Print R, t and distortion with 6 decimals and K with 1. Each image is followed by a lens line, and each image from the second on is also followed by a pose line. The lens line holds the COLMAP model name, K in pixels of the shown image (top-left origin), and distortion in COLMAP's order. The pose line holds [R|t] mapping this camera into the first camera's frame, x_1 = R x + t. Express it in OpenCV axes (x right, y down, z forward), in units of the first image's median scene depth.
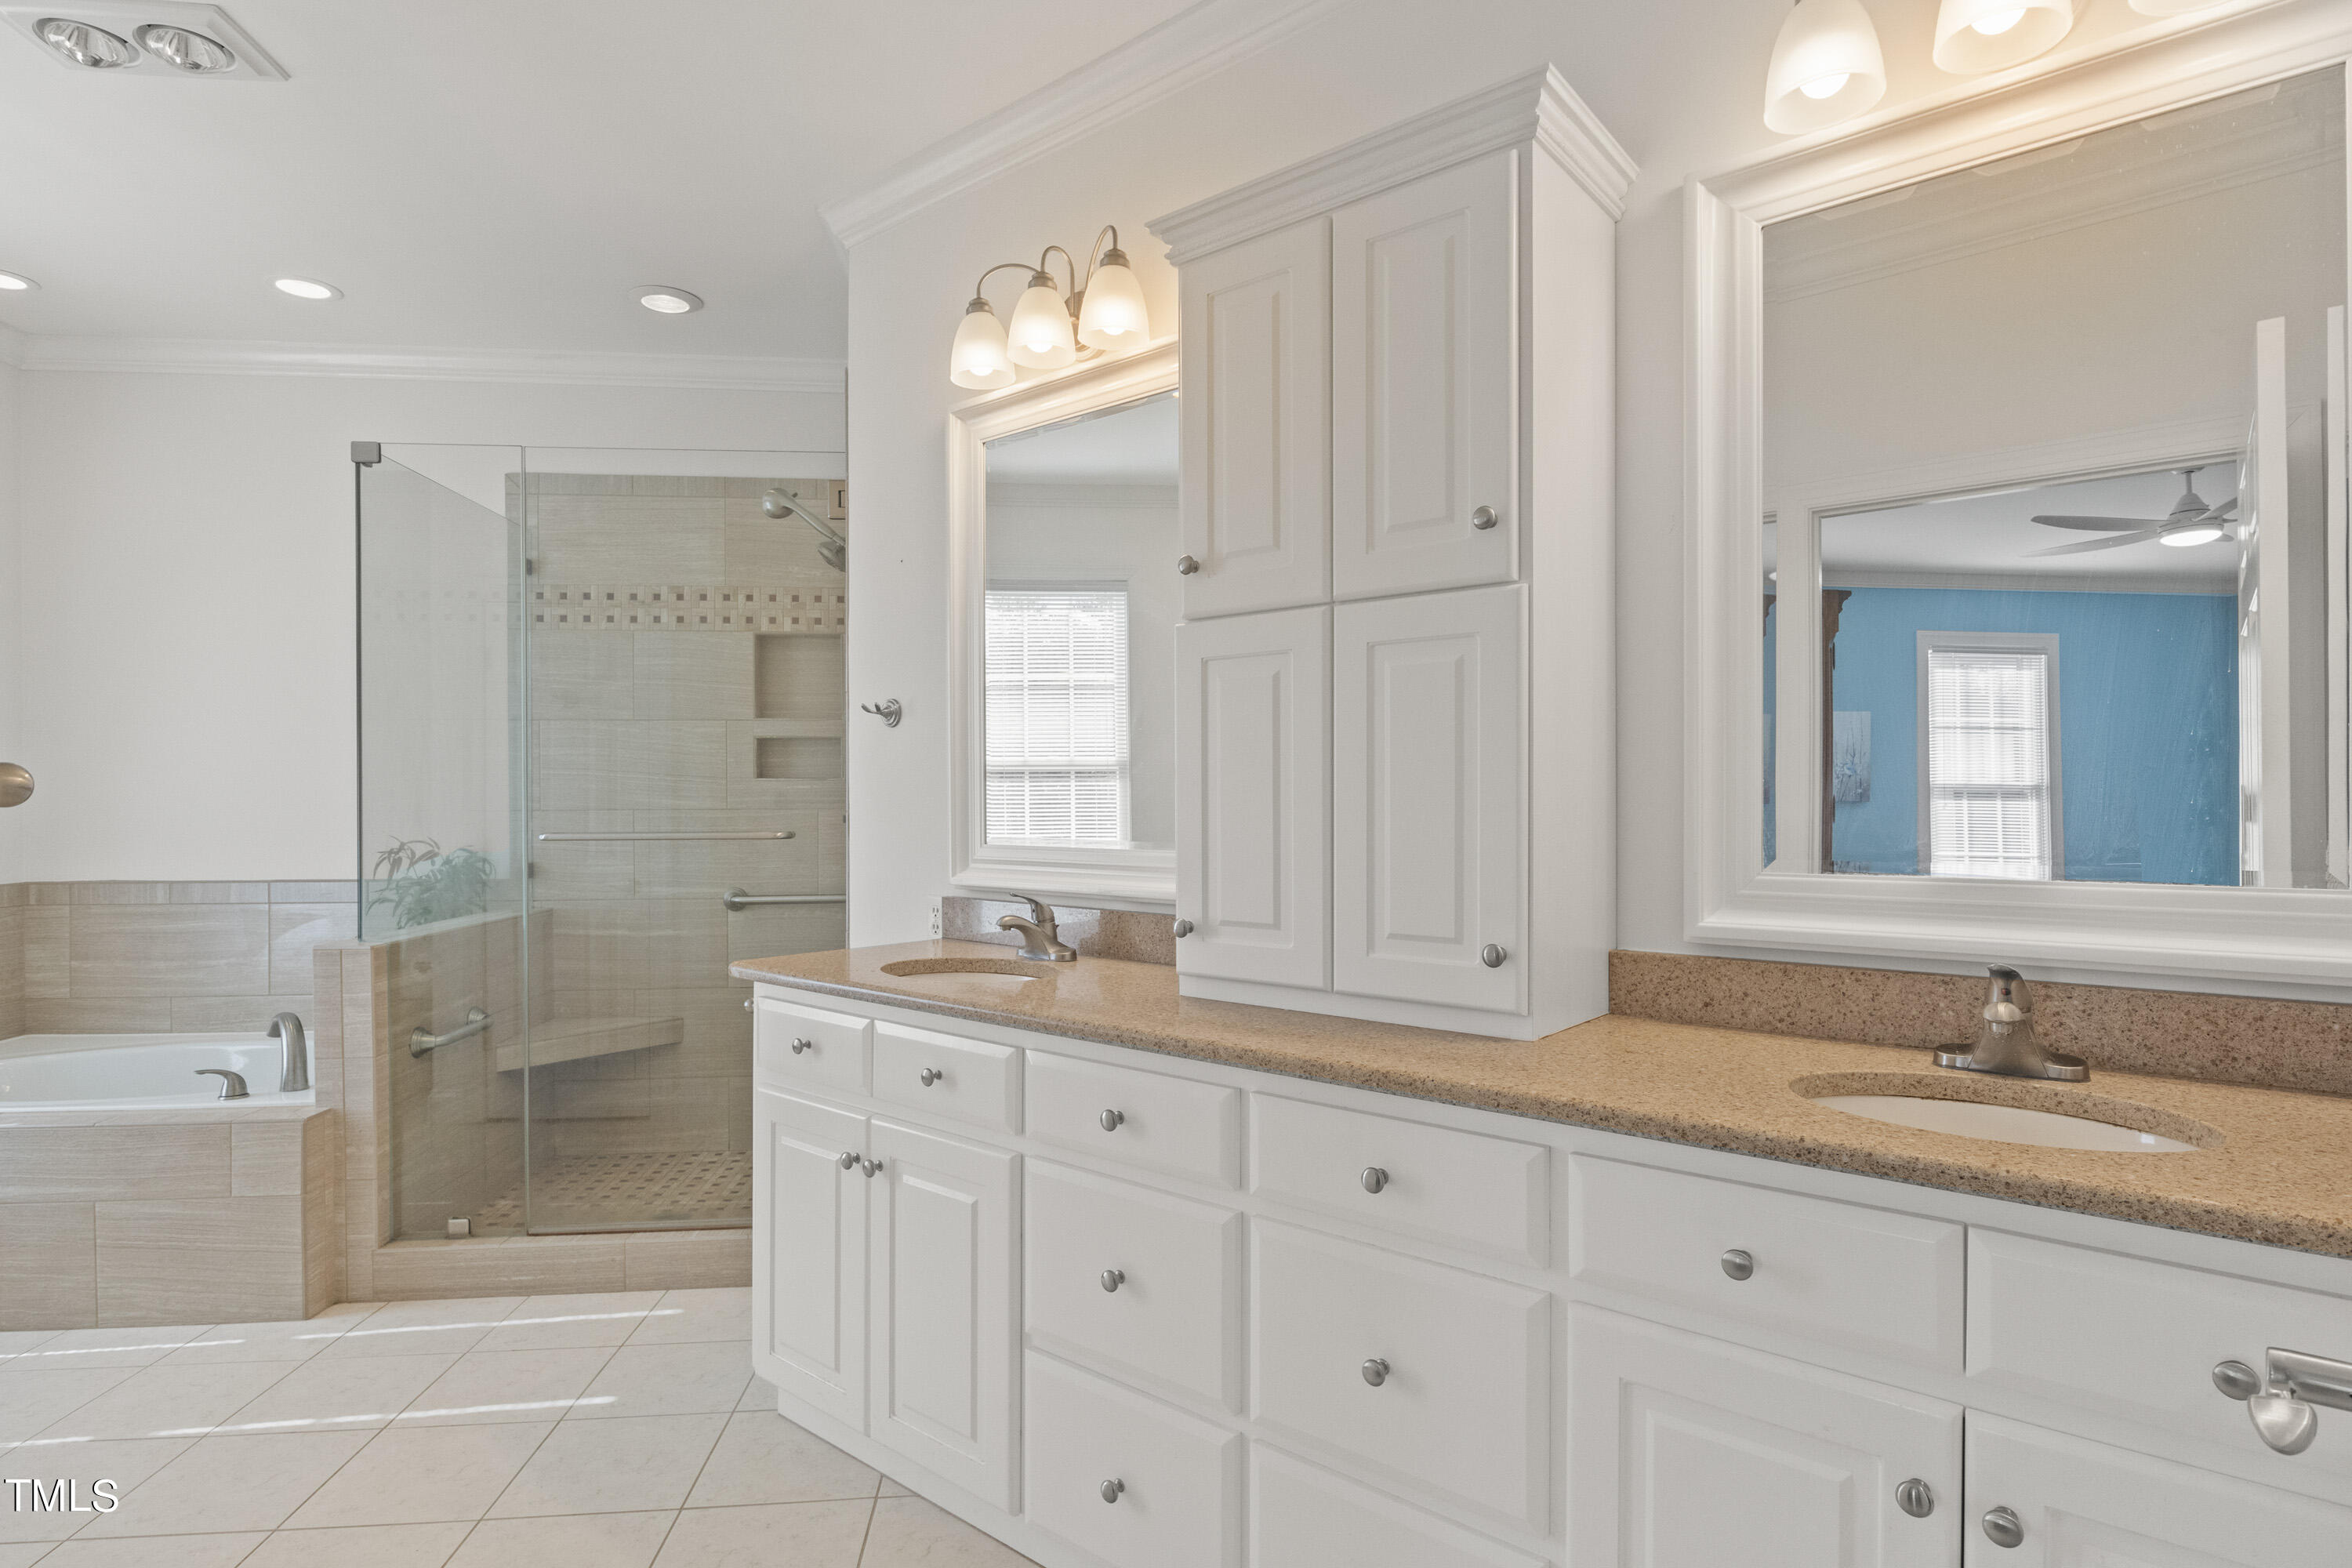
lens RADIAL K [[1191.5, 0, 1181.6], [0, 1191.5, 794.5], [0, 0, 1]] dist [-0.006314, 0.001041]
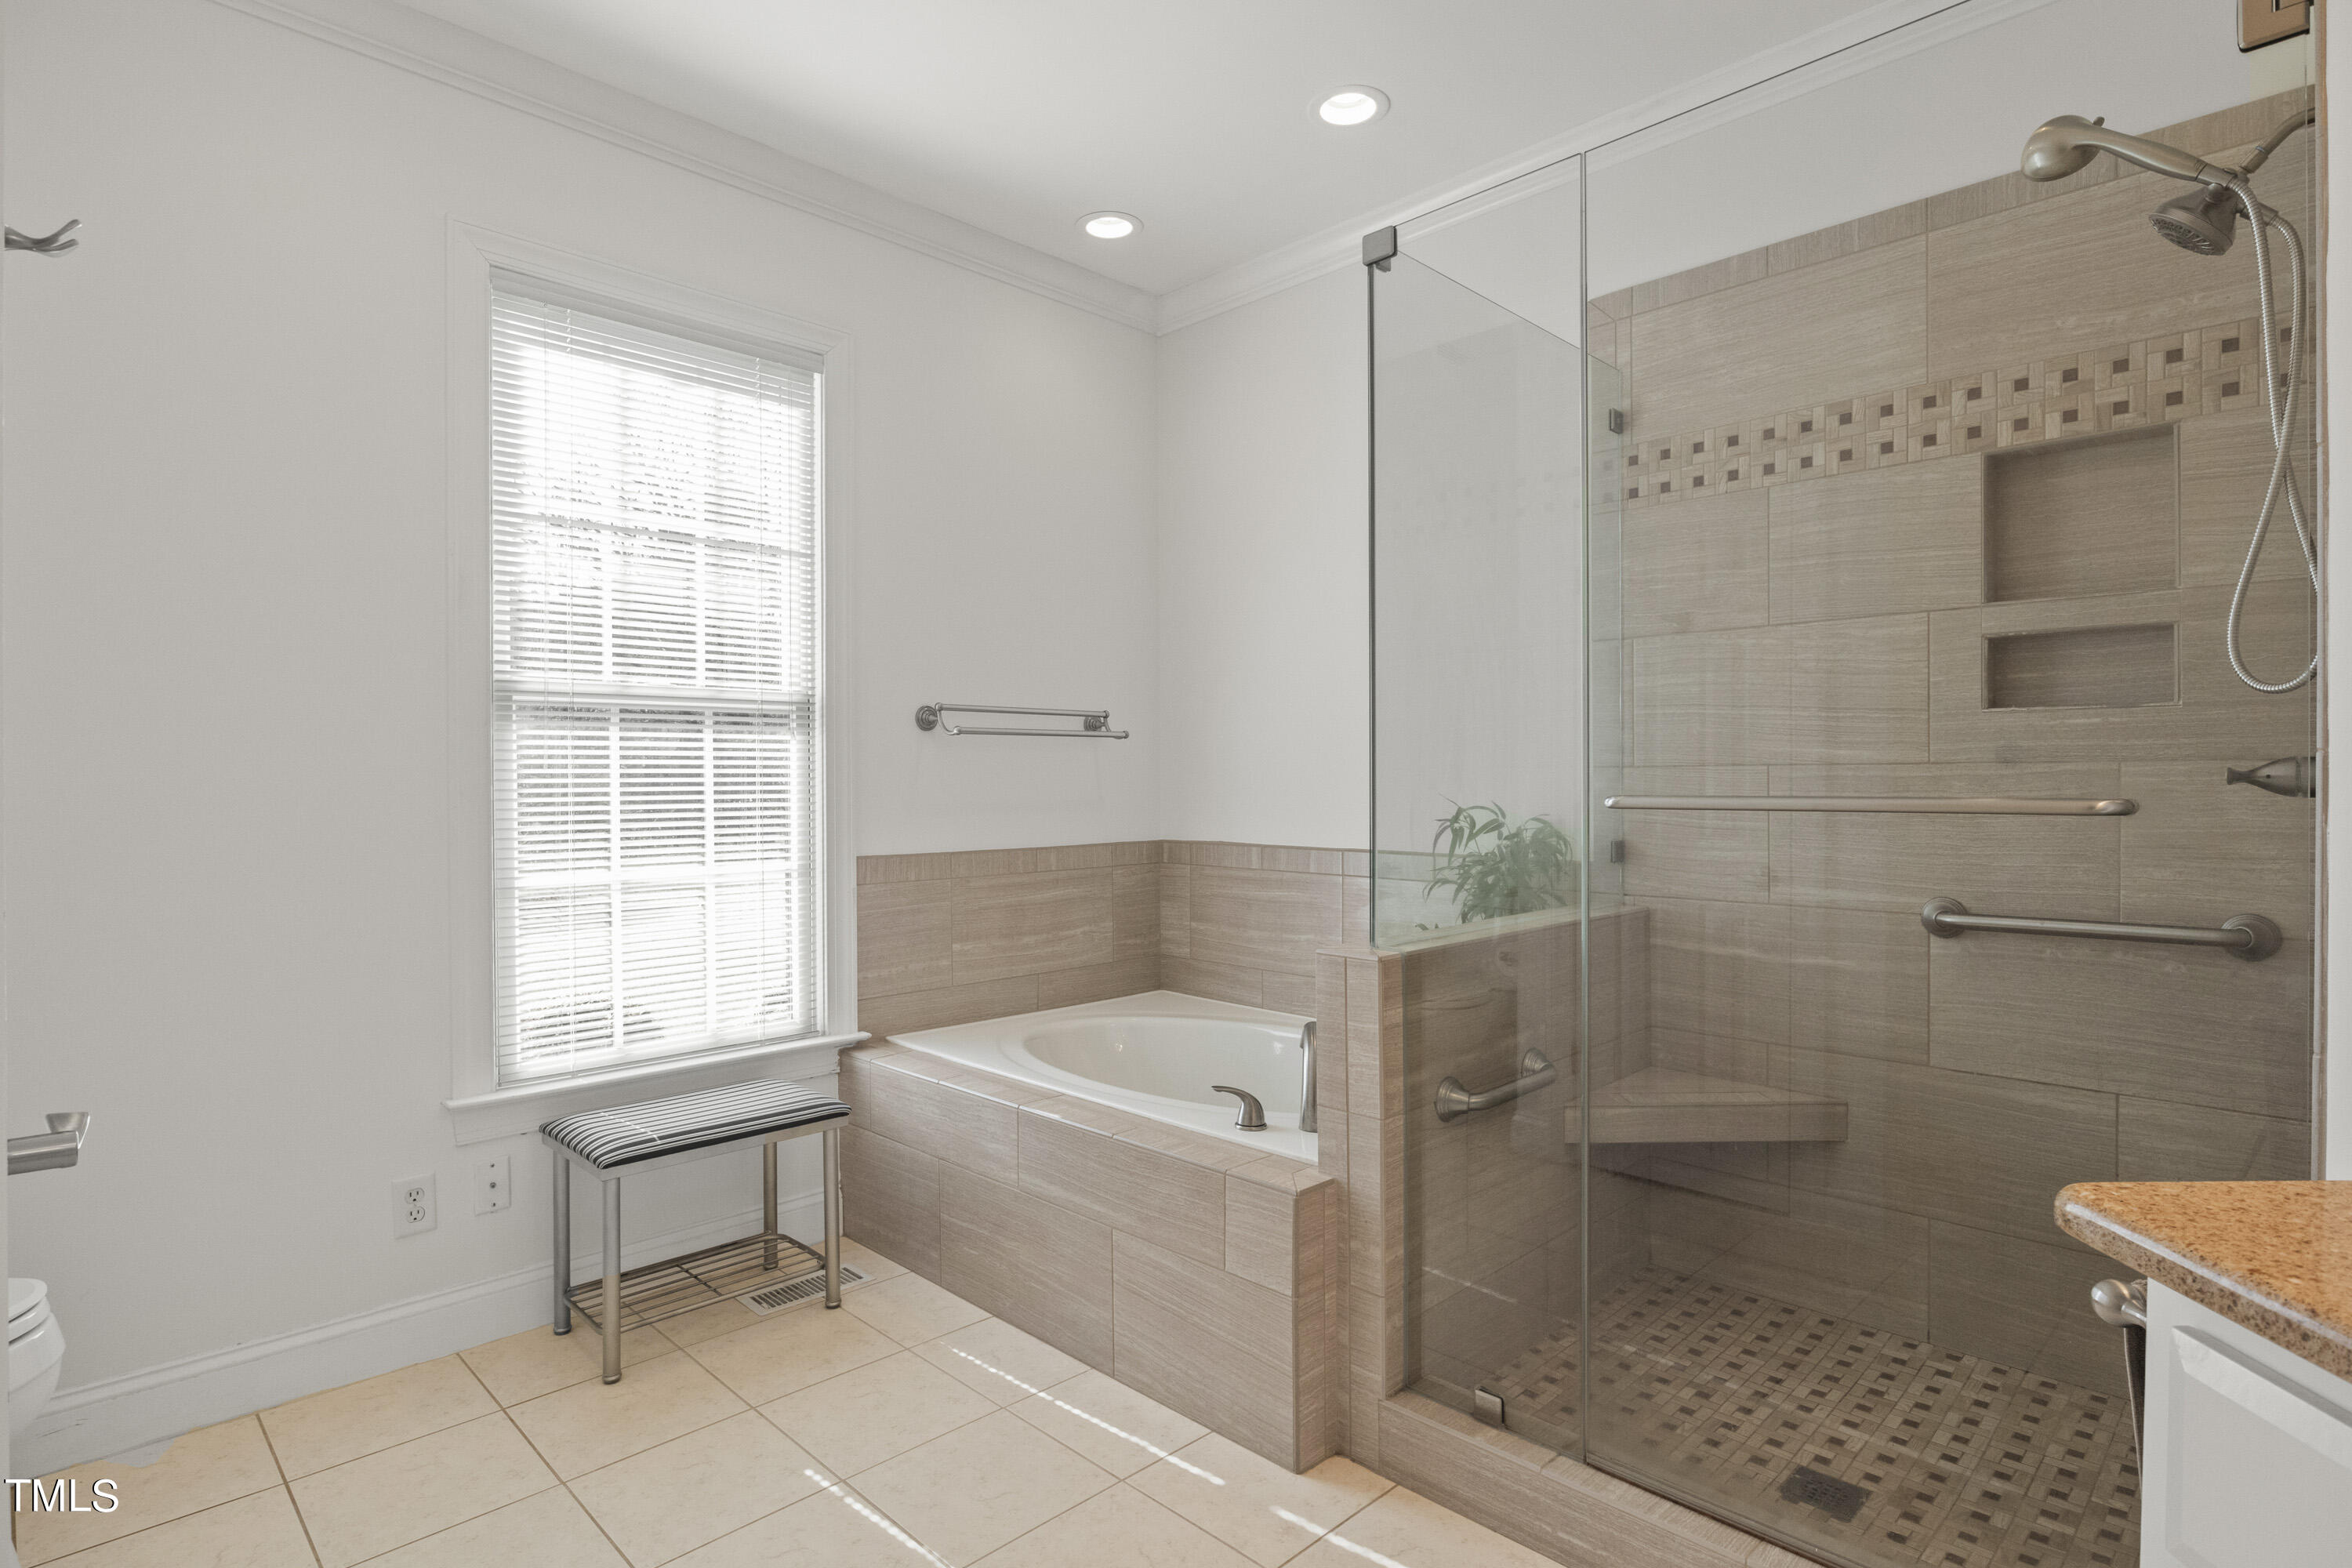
lens RADIAL K [[1191.5, 0, 1181.6], [0, 1191.5, 794.5], [0, 0, 1]] dist [-0.006314, 0.001041]
pose [[0.628480, 0.011461, -0.777741, -0.169320], [0.005800, 0.999795, 0.019420, 0.015196], [0.777804, -0.016715, 0.628285, 0.370657]]
